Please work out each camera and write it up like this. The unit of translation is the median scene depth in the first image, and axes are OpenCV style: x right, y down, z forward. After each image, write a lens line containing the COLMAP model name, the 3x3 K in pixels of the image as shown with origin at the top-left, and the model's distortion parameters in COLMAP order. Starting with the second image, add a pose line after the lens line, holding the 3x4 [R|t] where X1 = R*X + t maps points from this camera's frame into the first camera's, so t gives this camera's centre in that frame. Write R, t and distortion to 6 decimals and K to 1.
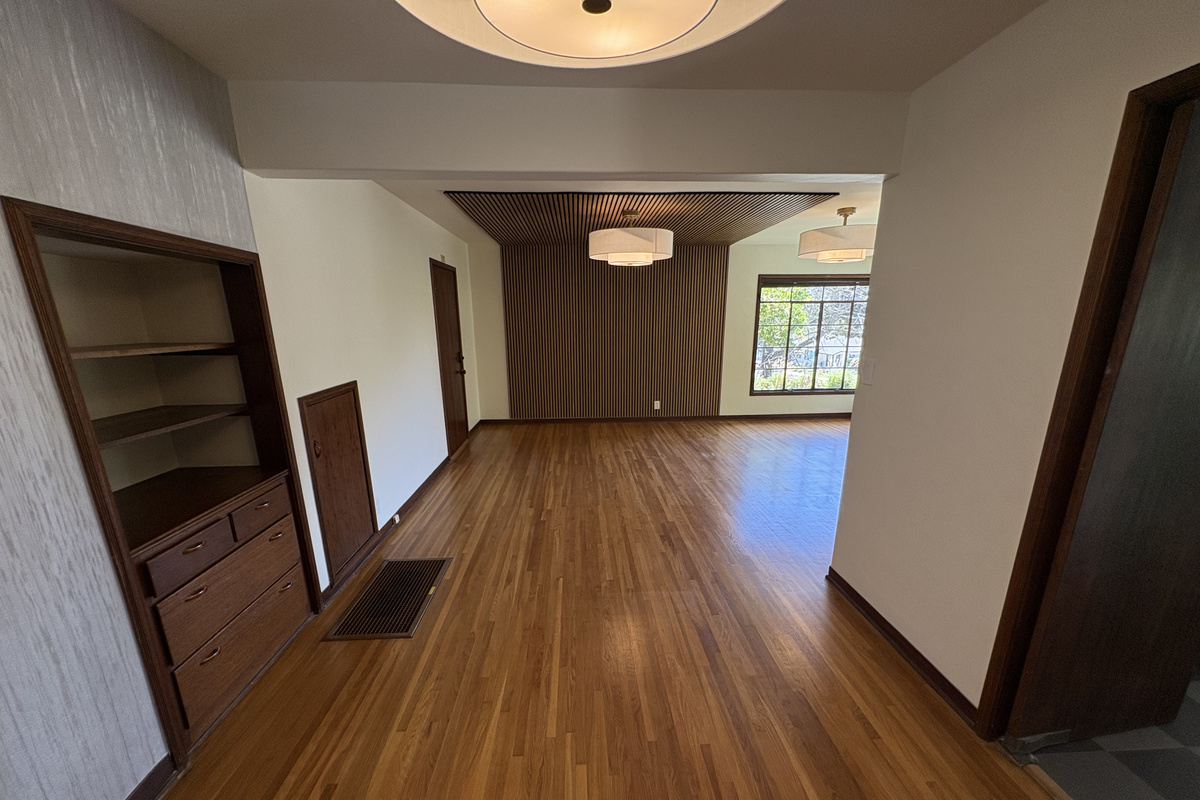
lens RADIAL K [[483.7, 0, 598.4], [0, 483.7, 446.9], [0, 0, 1]] dist [-0.000719, -0.000084]
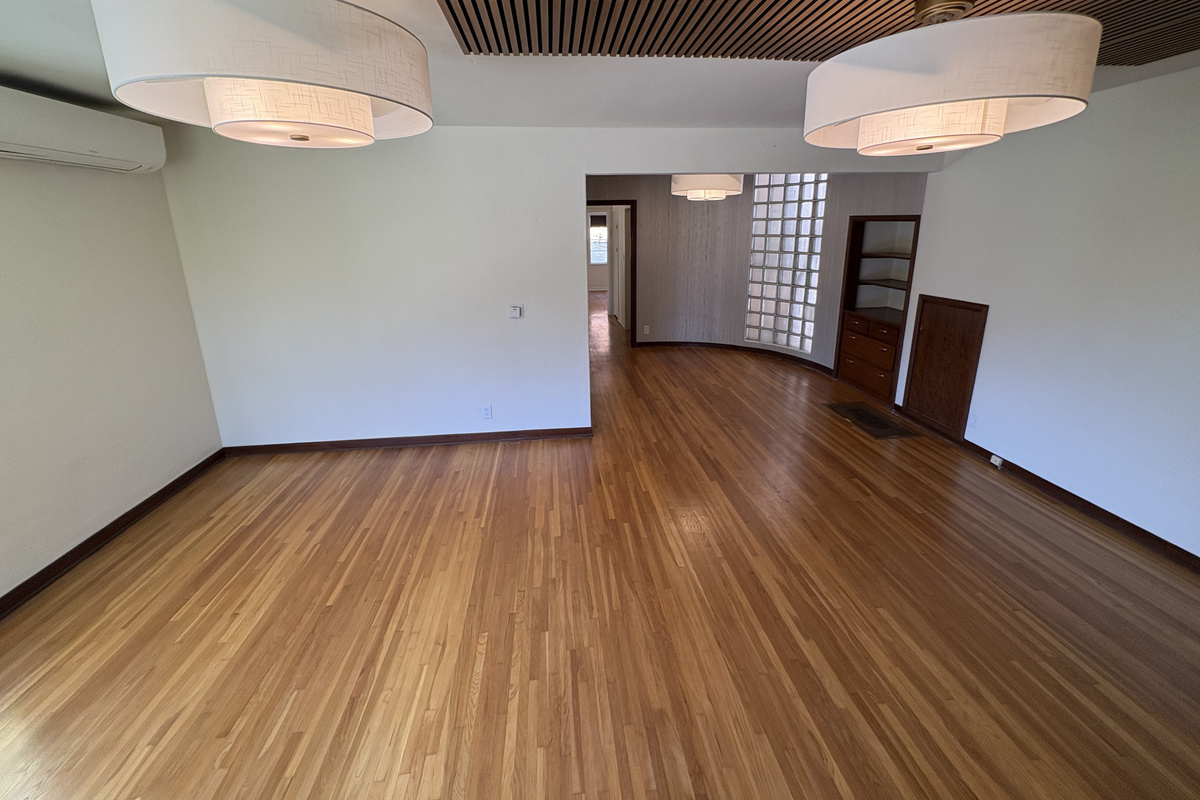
lens RADIAL K [[476.5, 0, 601.9], [0, 476.5, 349.3], [0, 0, 1]] dist [-0.000882, -0.000230]
pose [[-0.997614, 0.038805, -0.057103, 0.295001], [0.005417, 0.868536, 0.495596, -0.373208], [0.068827, 0.494104, -0.866674, 1.195816]]
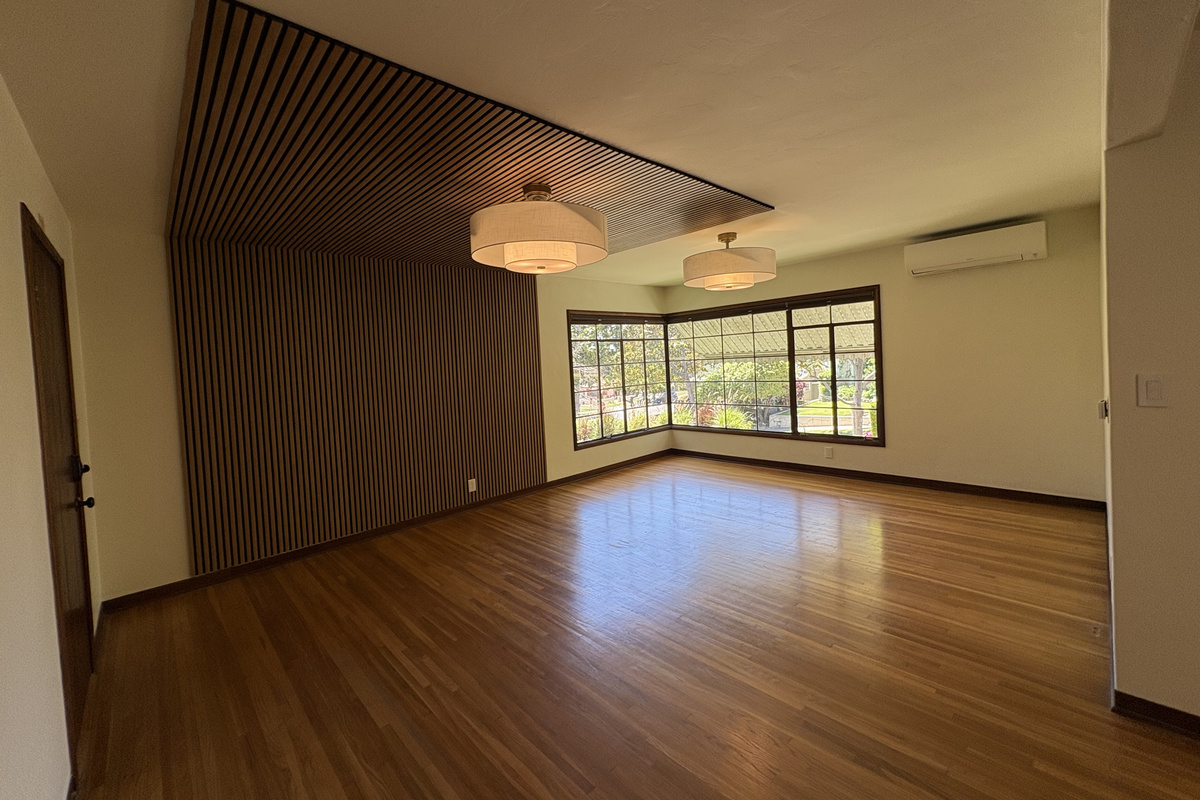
lens RADIAL K [[478.4, 0, 598.2], [0, 478.4, 370.9], [0, 0, 1]] dist [-0.000811, -0.000215]
pose [[0.755604, -0.047607, 0.653297, -0.235503], [0.215943, 0.959704, -0.179825, -0.107661], [-0.618411, 0.276951, 0.735436, 0.457118]]
